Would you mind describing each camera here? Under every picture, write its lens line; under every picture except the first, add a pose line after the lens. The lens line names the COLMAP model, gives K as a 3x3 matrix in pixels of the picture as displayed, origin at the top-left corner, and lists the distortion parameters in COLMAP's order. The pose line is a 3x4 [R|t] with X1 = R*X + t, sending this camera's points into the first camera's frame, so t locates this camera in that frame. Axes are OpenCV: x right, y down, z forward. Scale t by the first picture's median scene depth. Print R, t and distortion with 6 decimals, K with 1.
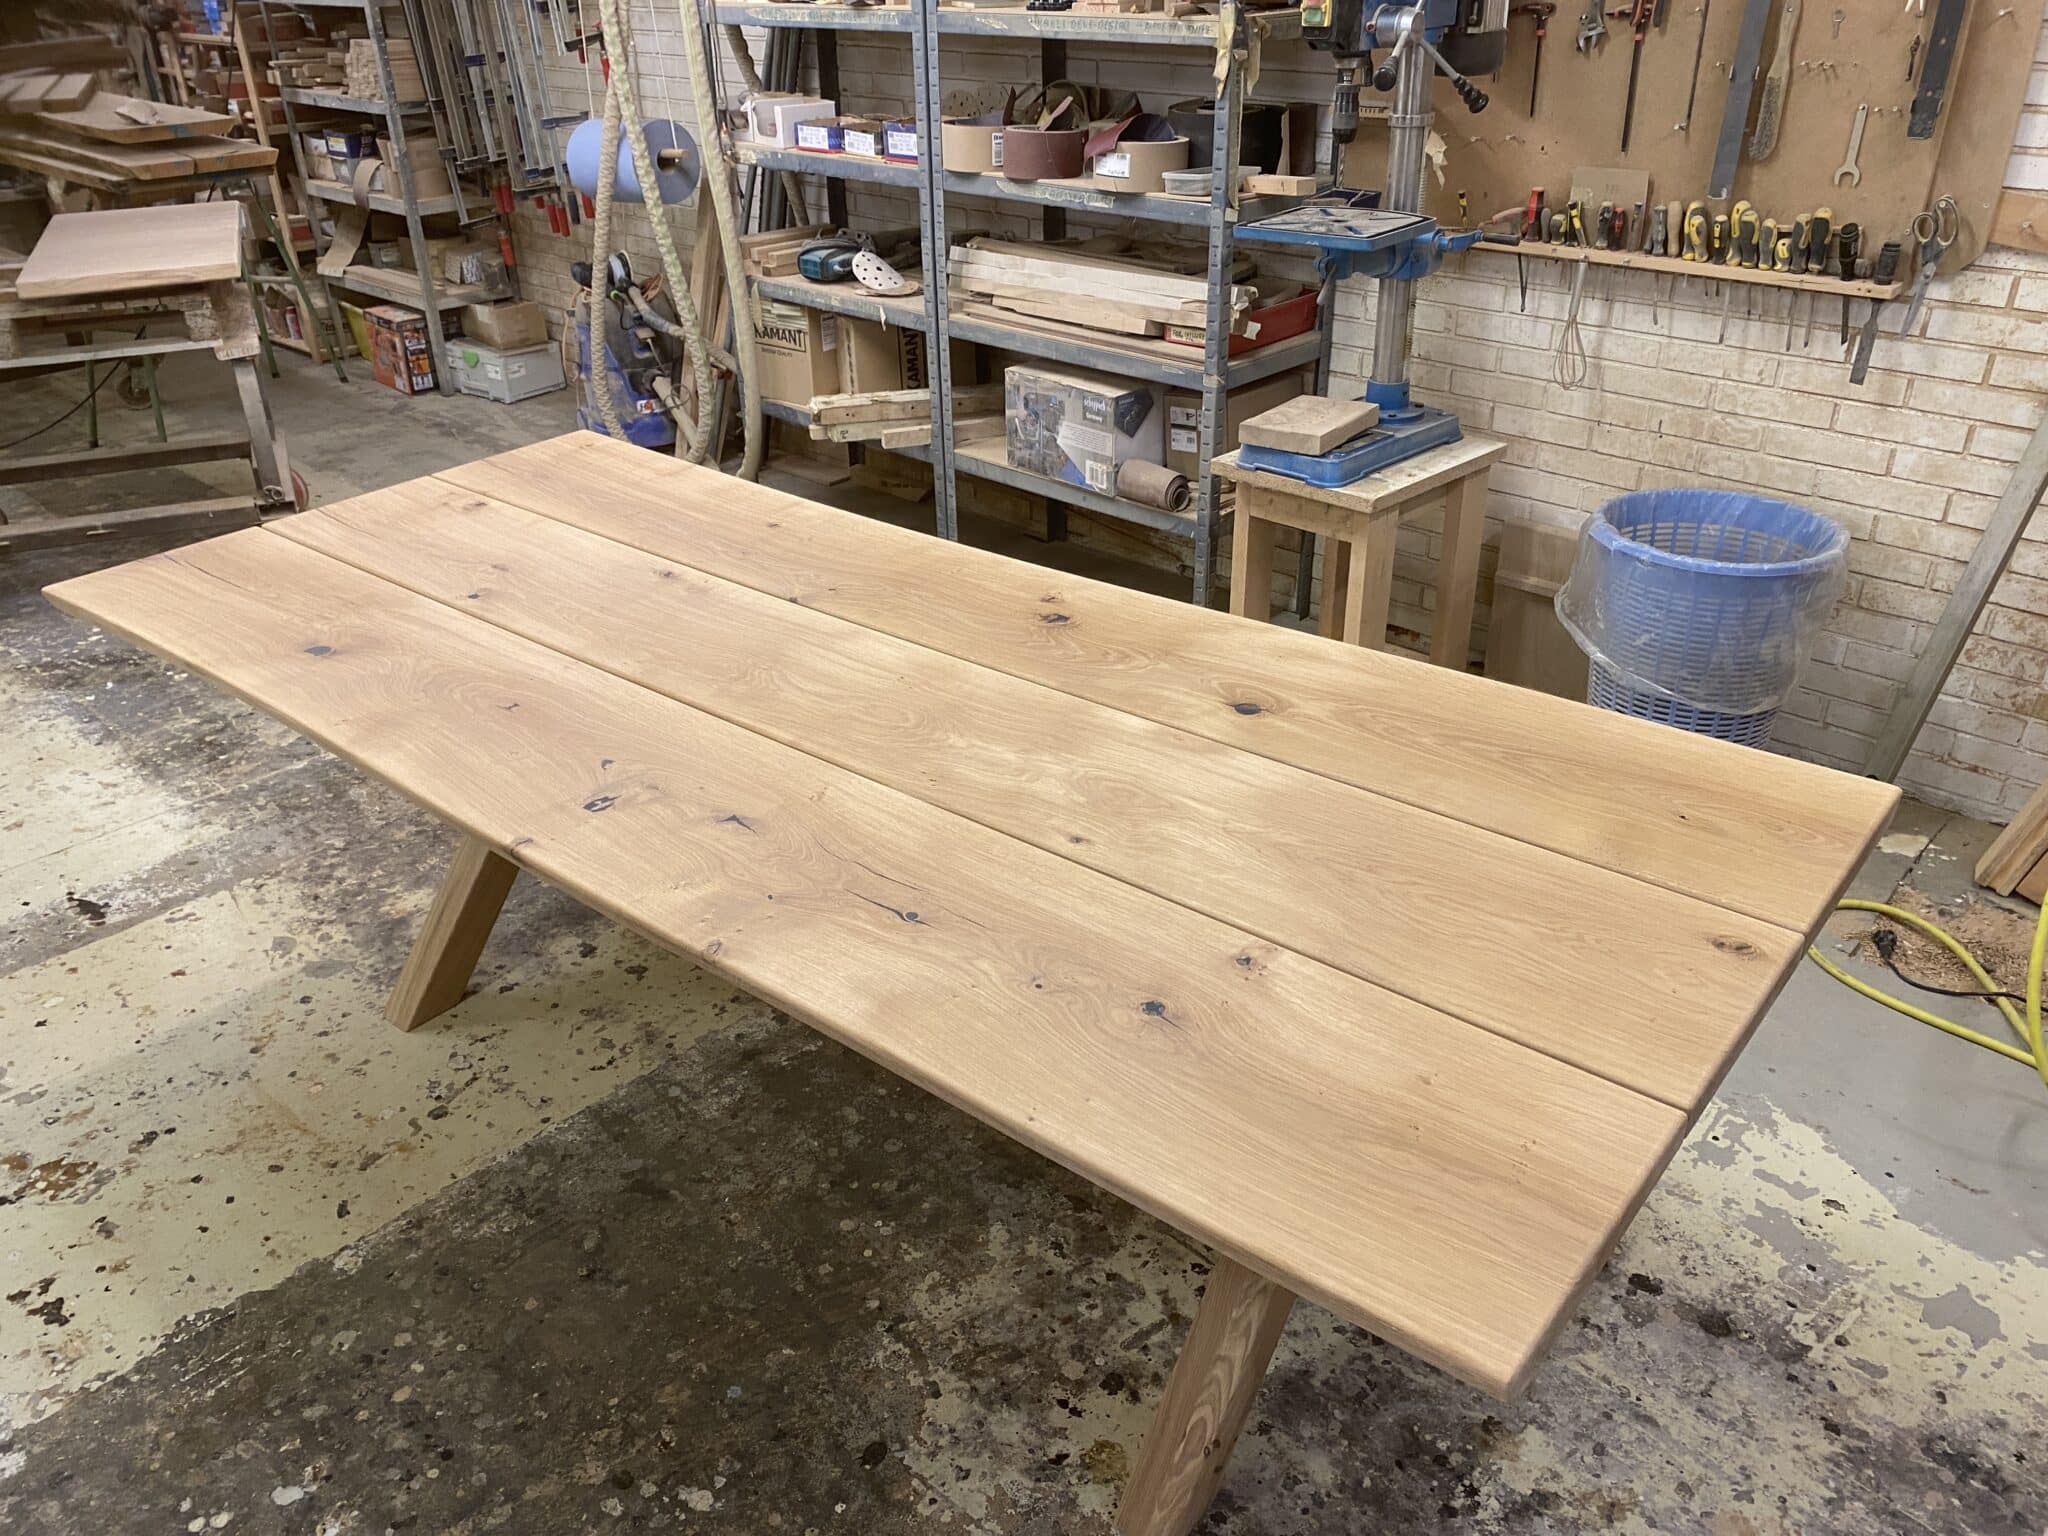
lens RADIAL K [[1566.1, 0, 1004.9], [0, 1566.1, 772.8], [0, 0, 1]] dist [0.018451, -0.020629]
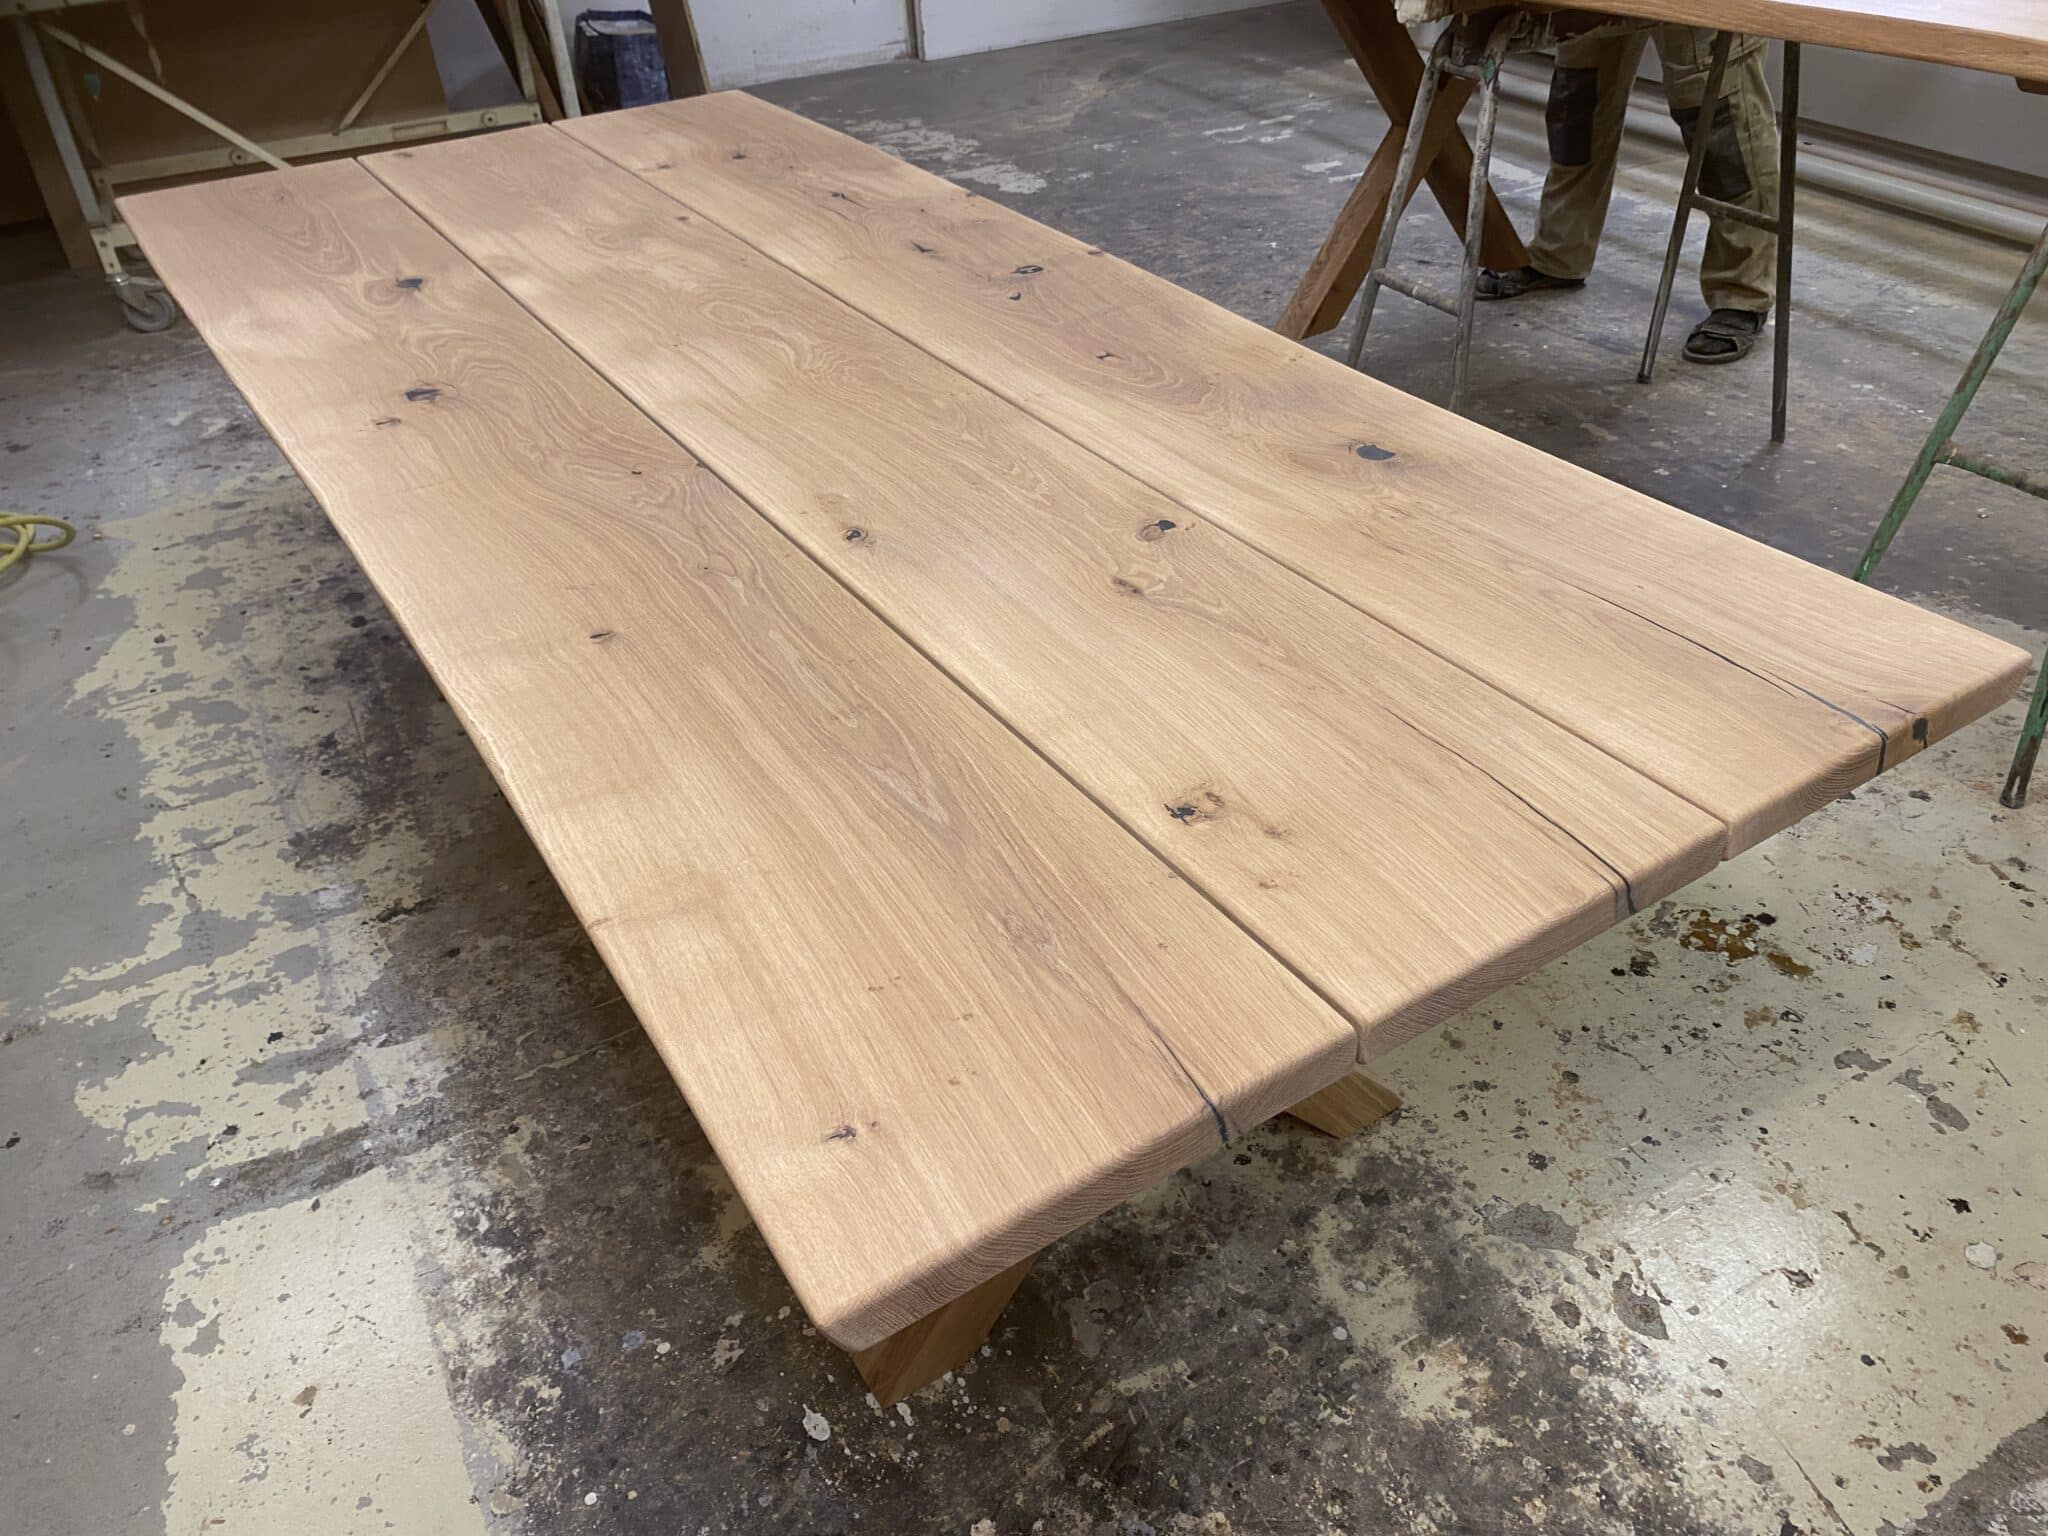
lens RADIAL K [[1566.1, 0, 1026.3], [0, 1566.1, 757.9], [0, 0, 1]] dist [0.018451, -0.020629]
pose [[-0.951147, -0.129397, 0.280315, -0.490381], [0.198634, 0.438599, 0.876456, -0.640733], [-0.236356, 0.889318, -0.391469, 1.396911]]
